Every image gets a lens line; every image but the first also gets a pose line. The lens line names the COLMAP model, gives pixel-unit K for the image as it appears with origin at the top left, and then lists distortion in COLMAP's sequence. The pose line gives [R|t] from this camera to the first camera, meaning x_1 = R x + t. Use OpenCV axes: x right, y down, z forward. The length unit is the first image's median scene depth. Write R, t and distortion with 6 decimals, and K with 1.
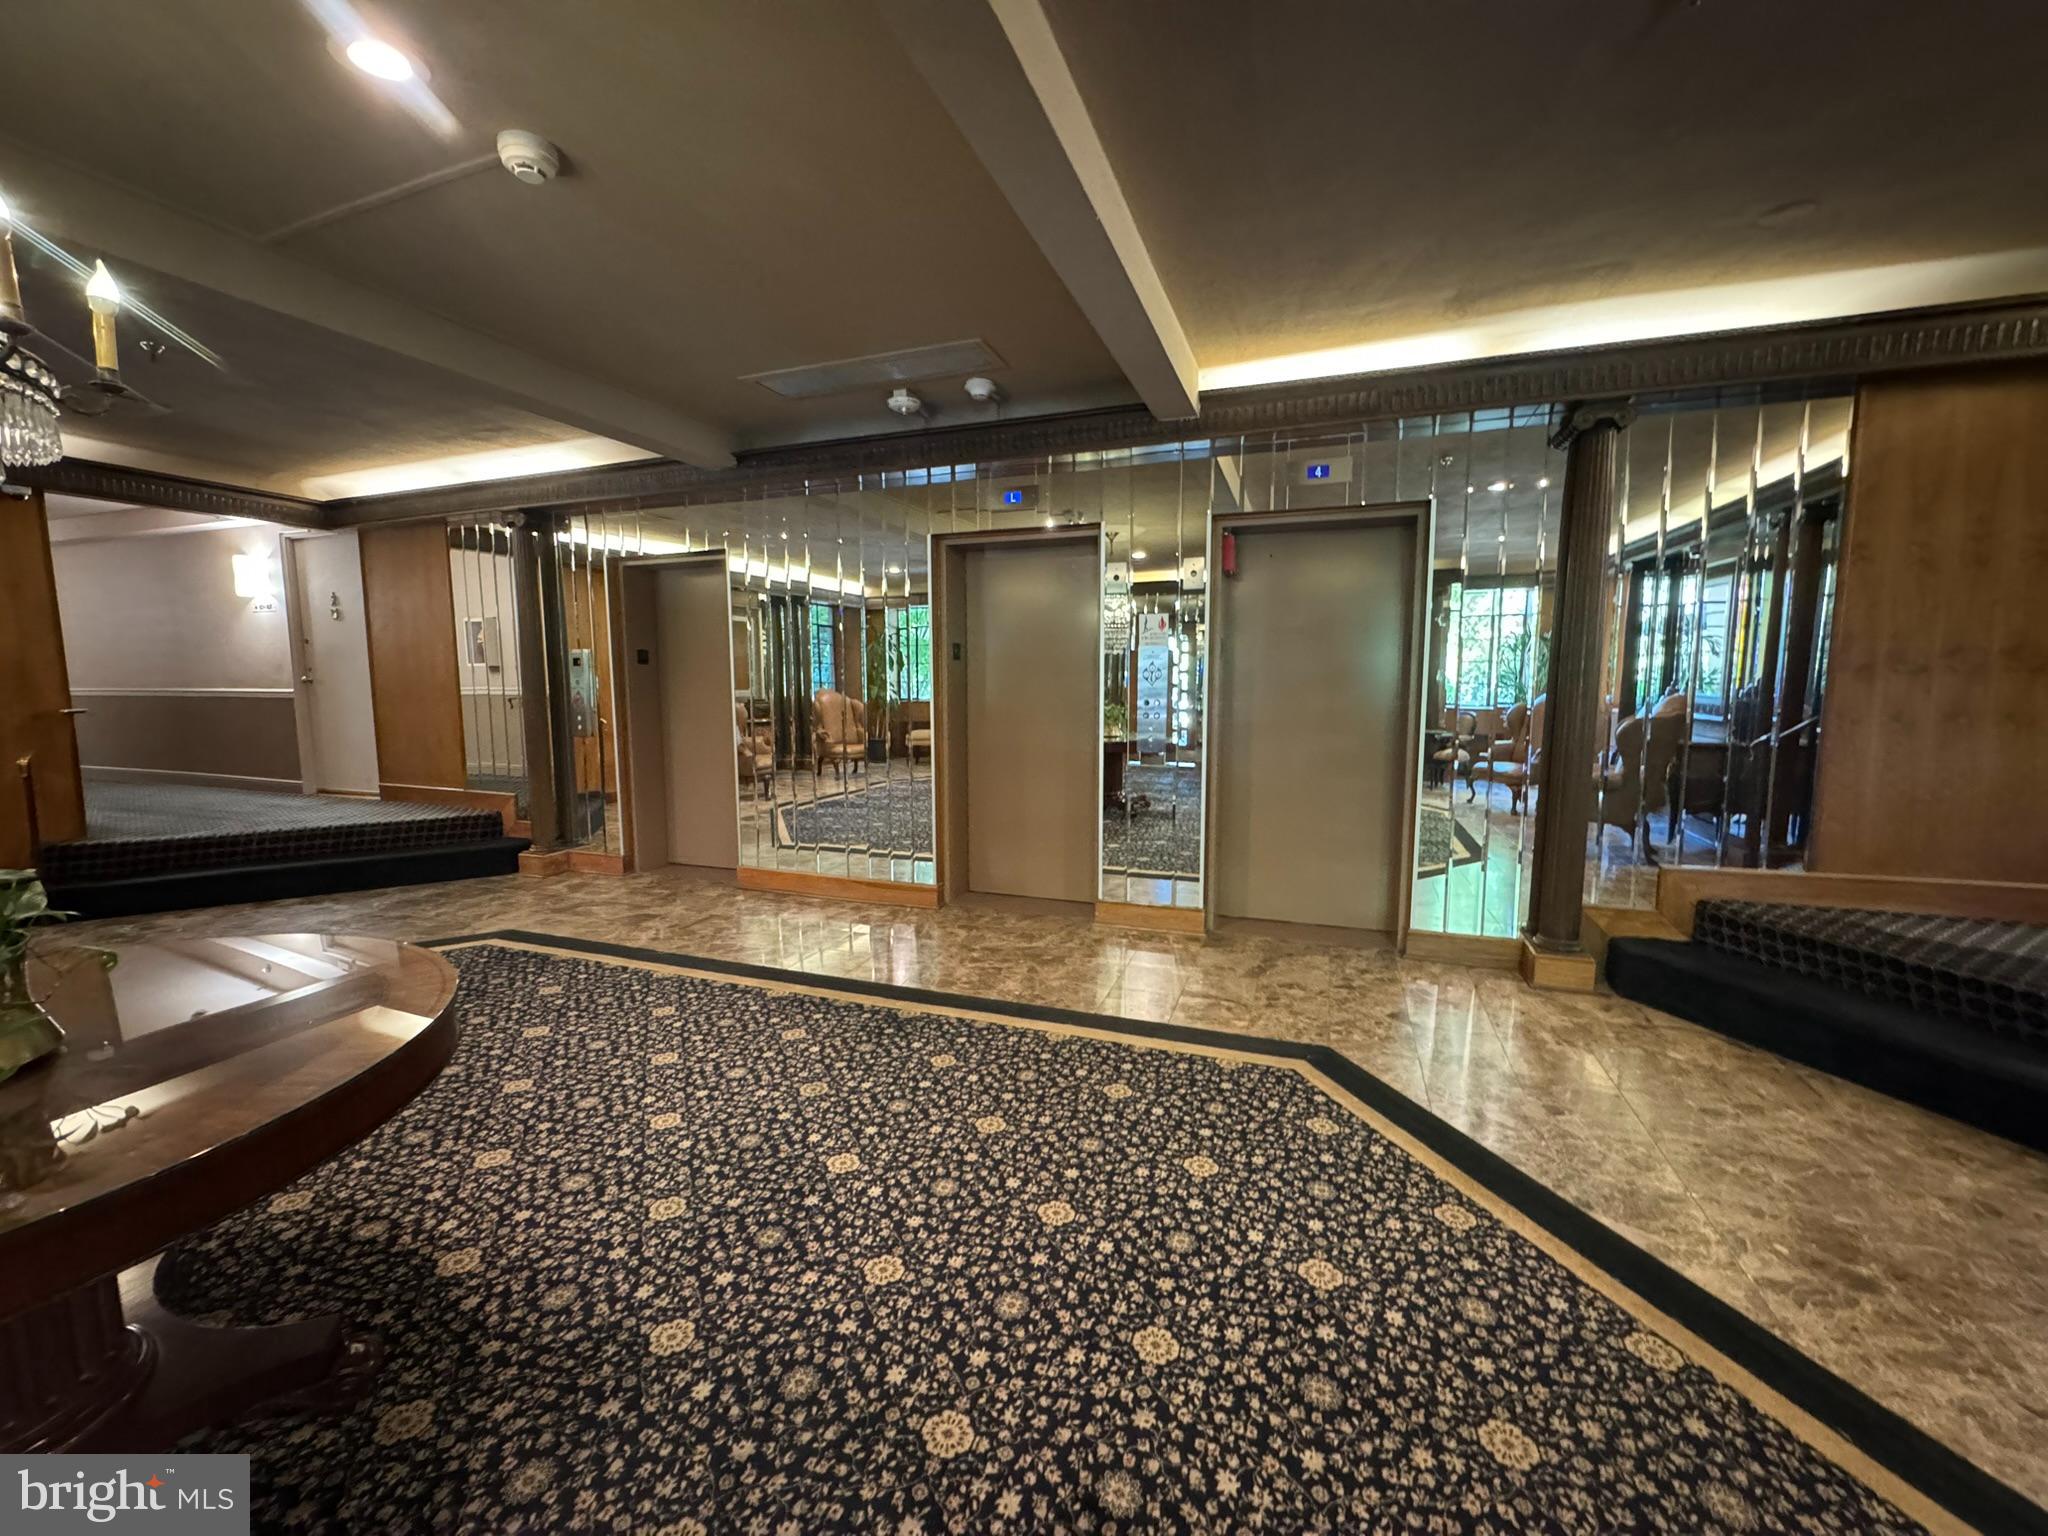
lens RADIAL K [[816.5, 0, 1025.7], [0, 816.5, 765.4], [0, 0, 1]] dist [0.003655, 0.000407]
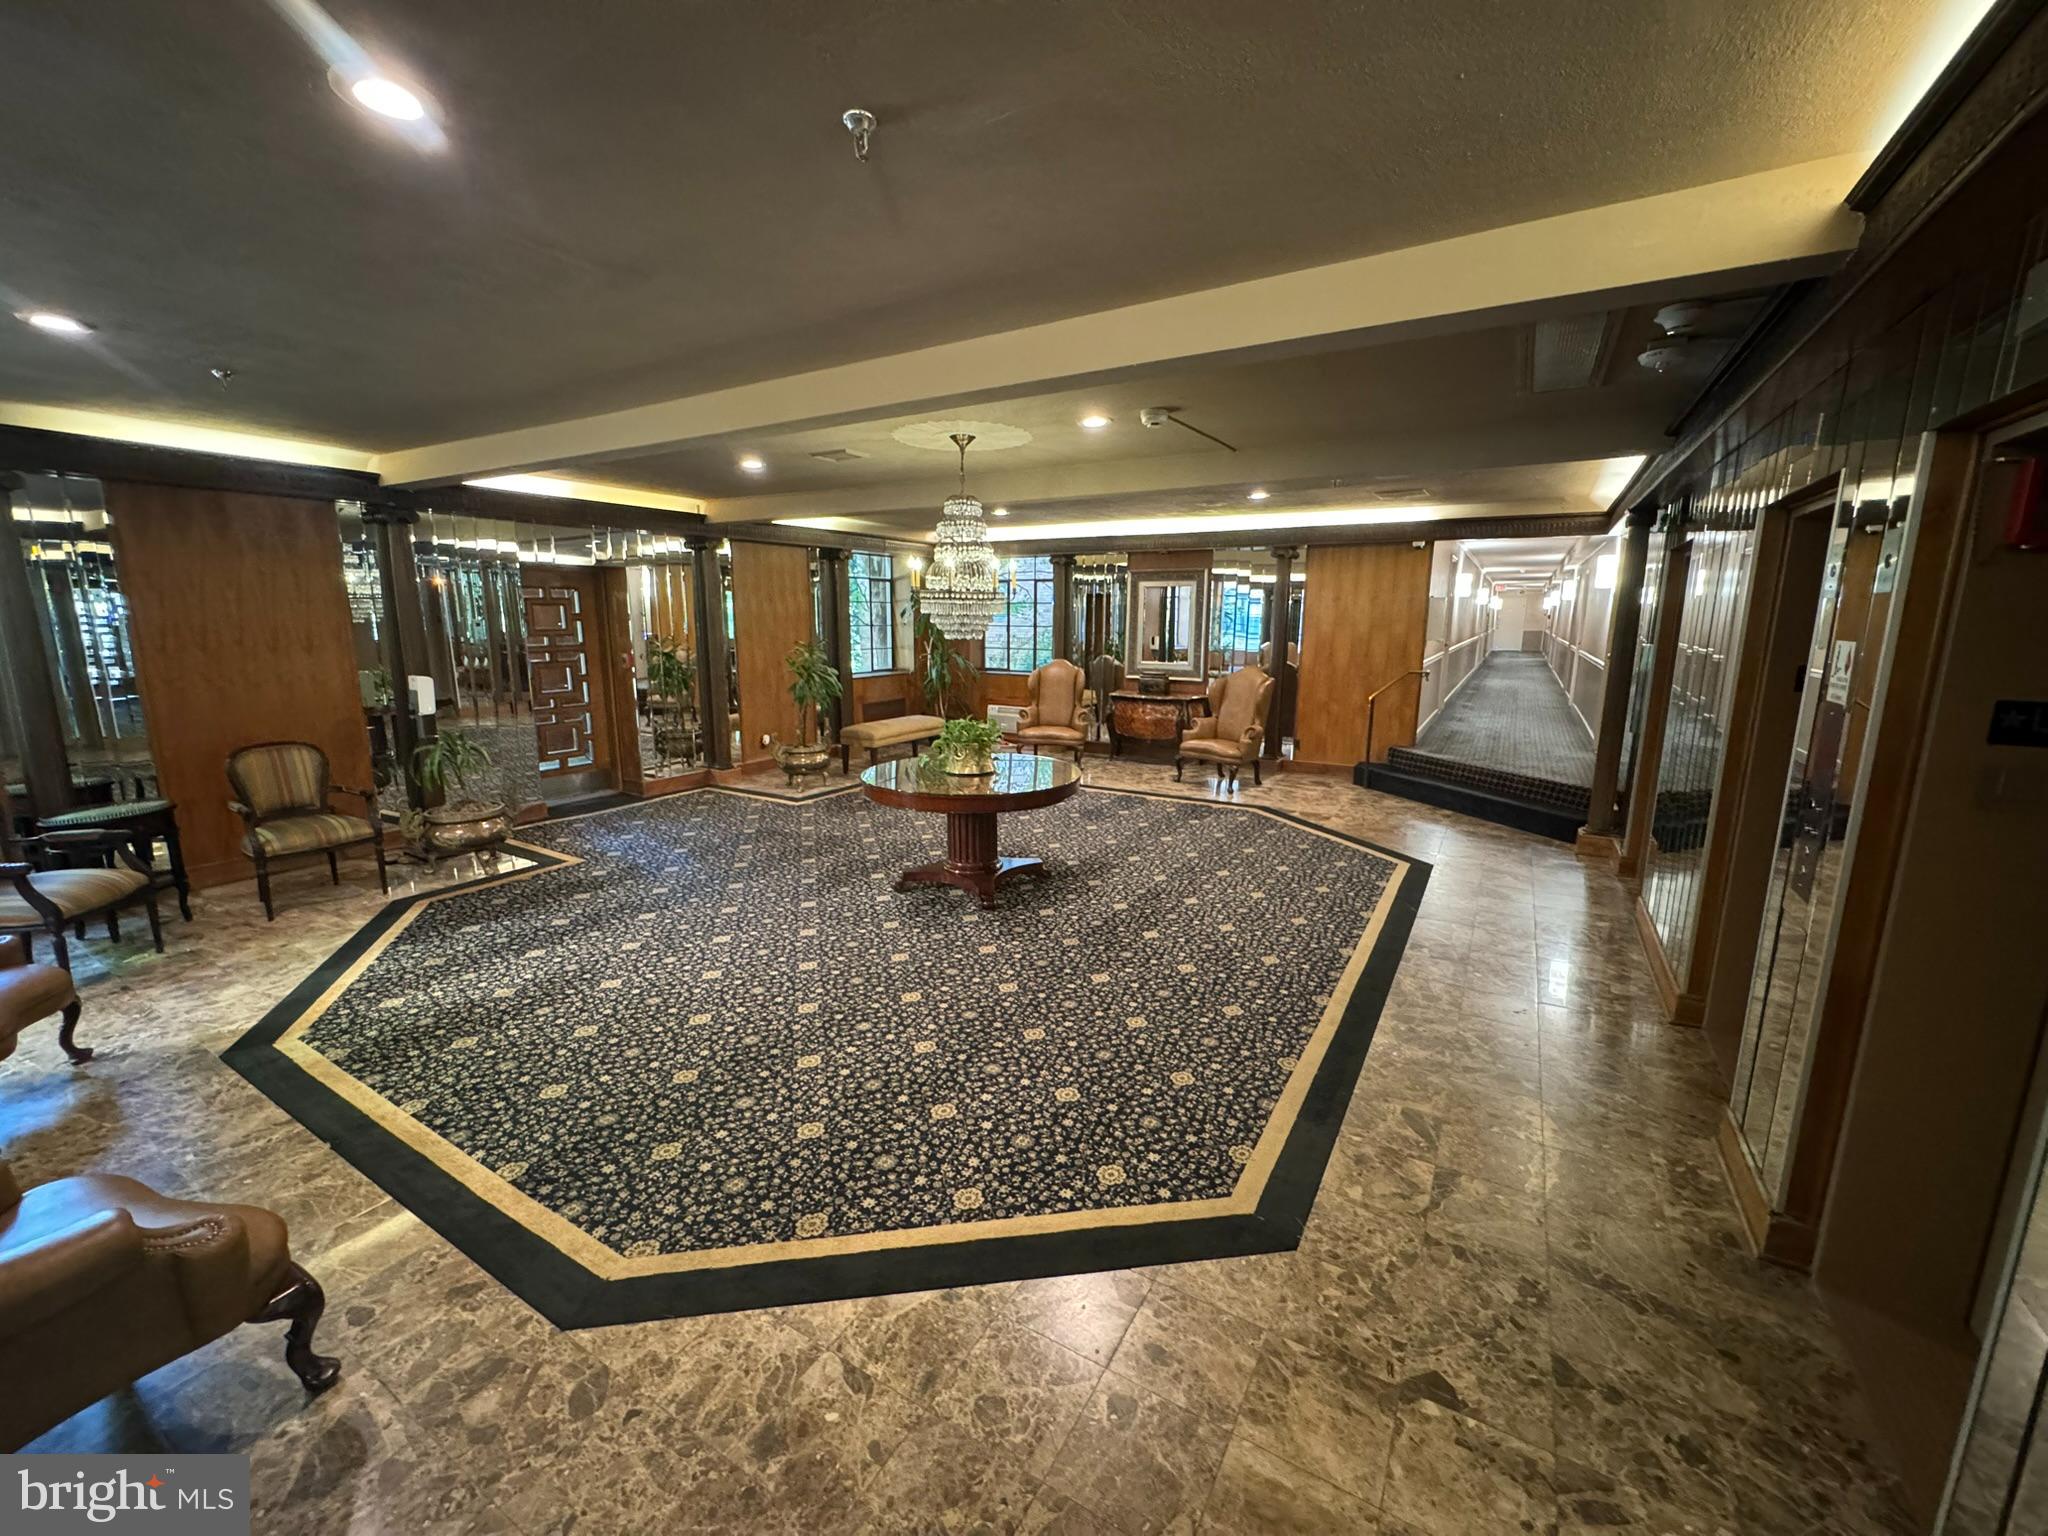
lens RADIAL K [[816.5, 0, 1026.3], [0, 816.5, 768.5], [0, 0, 1]] dist [0.003655, 0.000407]
pose [[-0.185155, 0.182648, -0.965586, 1.132847], [-0.112691, 0.972148, 0.205498, -0.224289], [0.976226, 0.146862, -0.159416, 0.870002]]
